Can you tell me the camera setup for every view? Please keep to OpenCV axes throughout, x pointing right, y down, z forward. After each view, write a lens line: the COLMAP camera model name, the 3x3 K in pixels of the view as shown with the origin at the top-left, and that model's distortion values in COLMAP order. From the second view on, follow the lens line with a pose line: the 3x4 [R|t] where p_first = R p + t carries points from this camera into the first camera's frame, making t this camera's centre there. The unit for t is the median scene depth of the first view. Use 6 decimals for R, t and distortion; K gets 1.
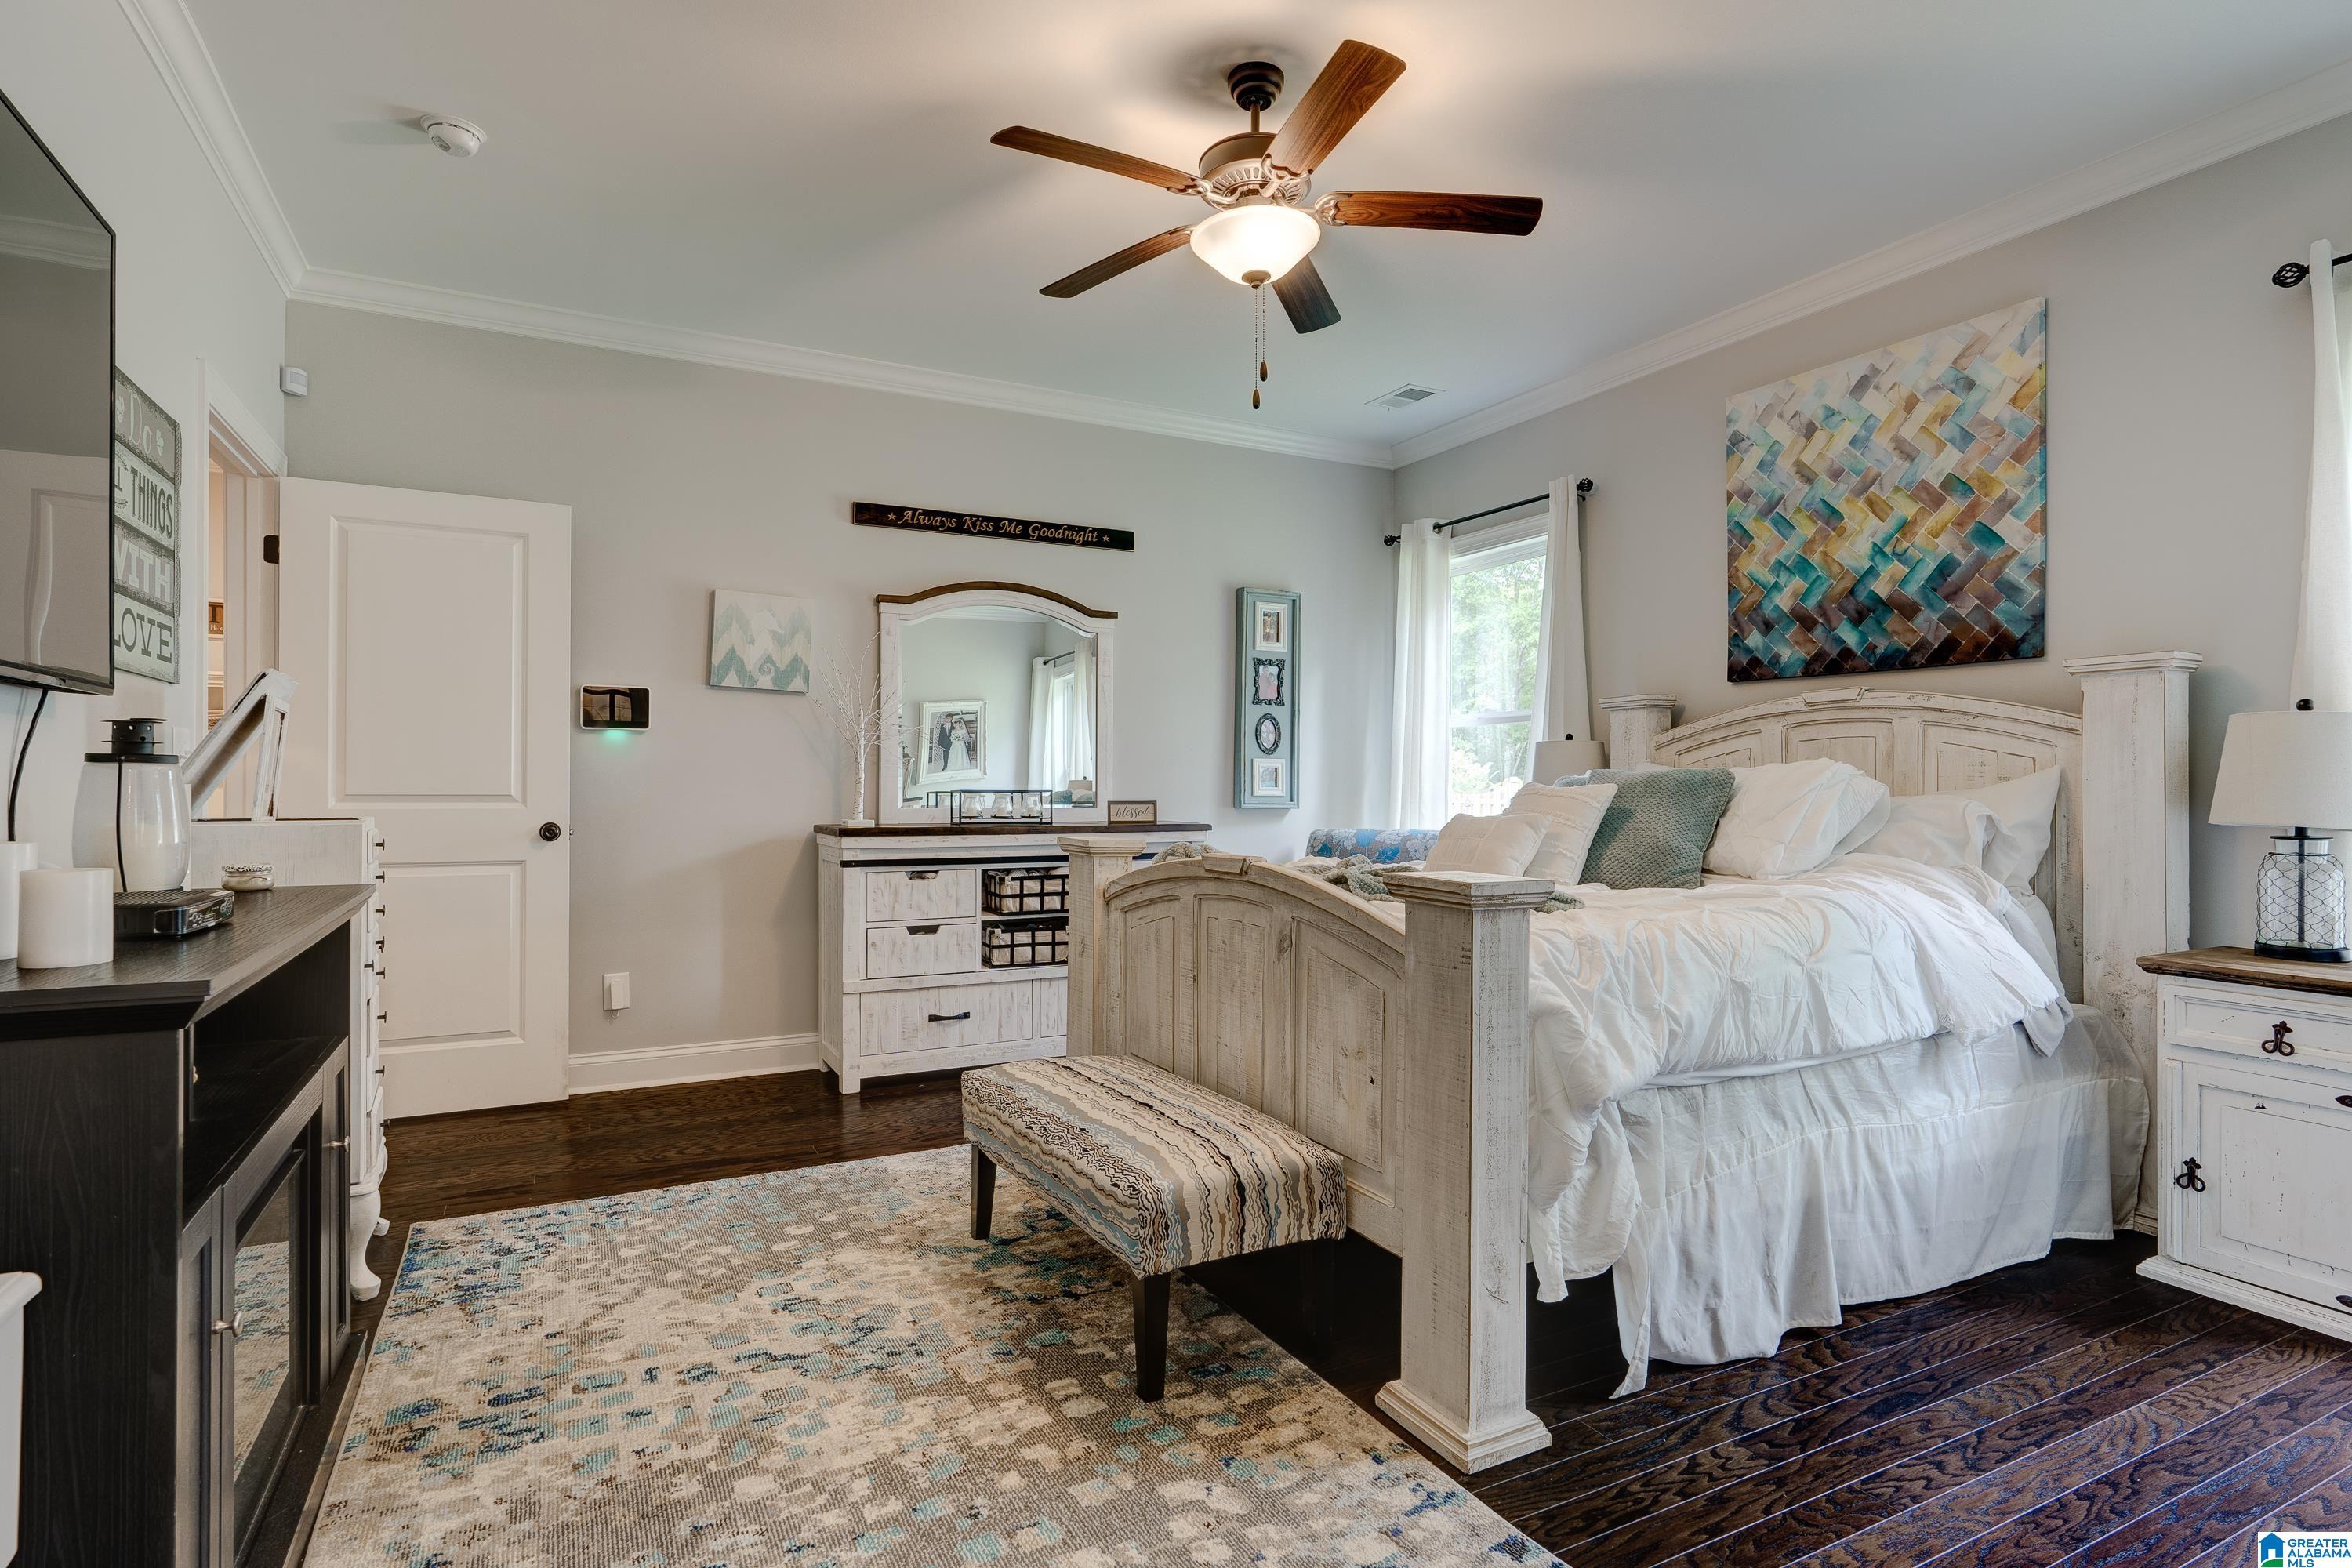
lens RADIAL K [[1216.3, 0, 1169.3], [0, 1216.3, 775.1], [0, 0, 1]] dist [0.004466, 0.000870]
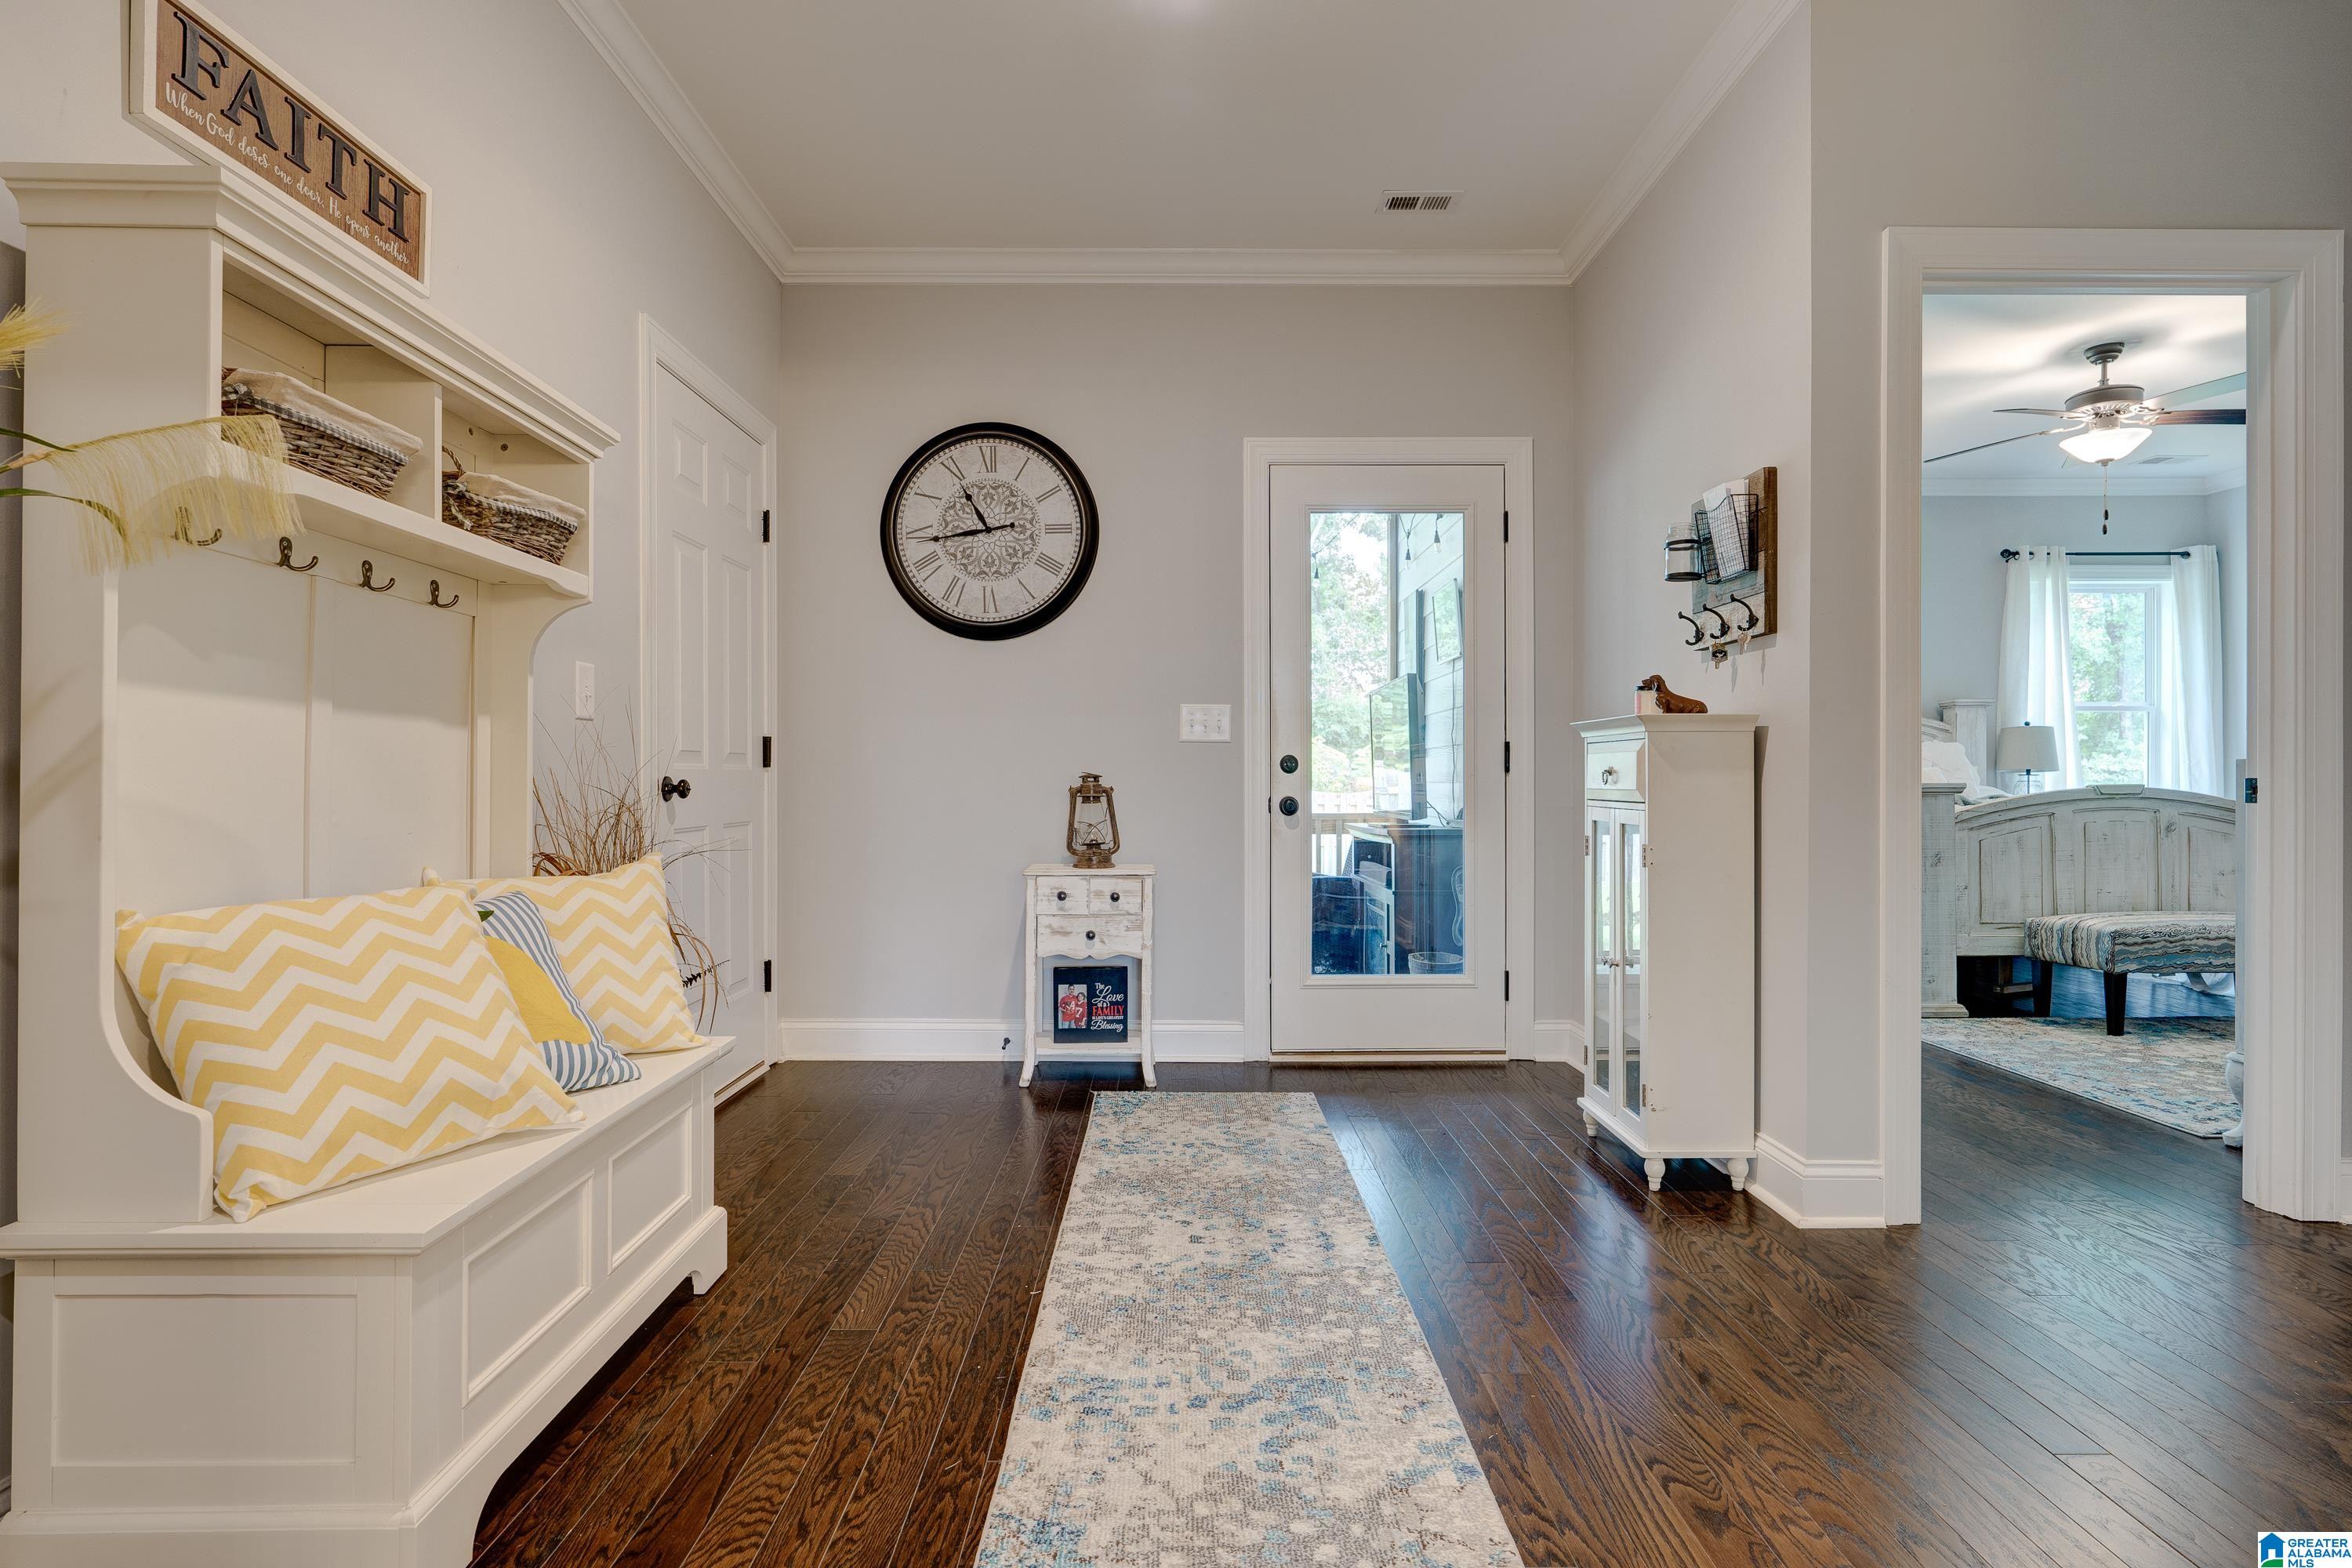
lens RADIAL K [[1216.3, 0, 1177.0], [0, 1216.3, 787.8], [0, 0, 1]] dist [0.004466, 0.000870]
pose [[0.887447, 0.000747, -0.460910, 0.834003], [-0.004707, 0.999961, -0.007443, -0.291390], [0.460886, 0.008775, 0.887416, -1.424066]]
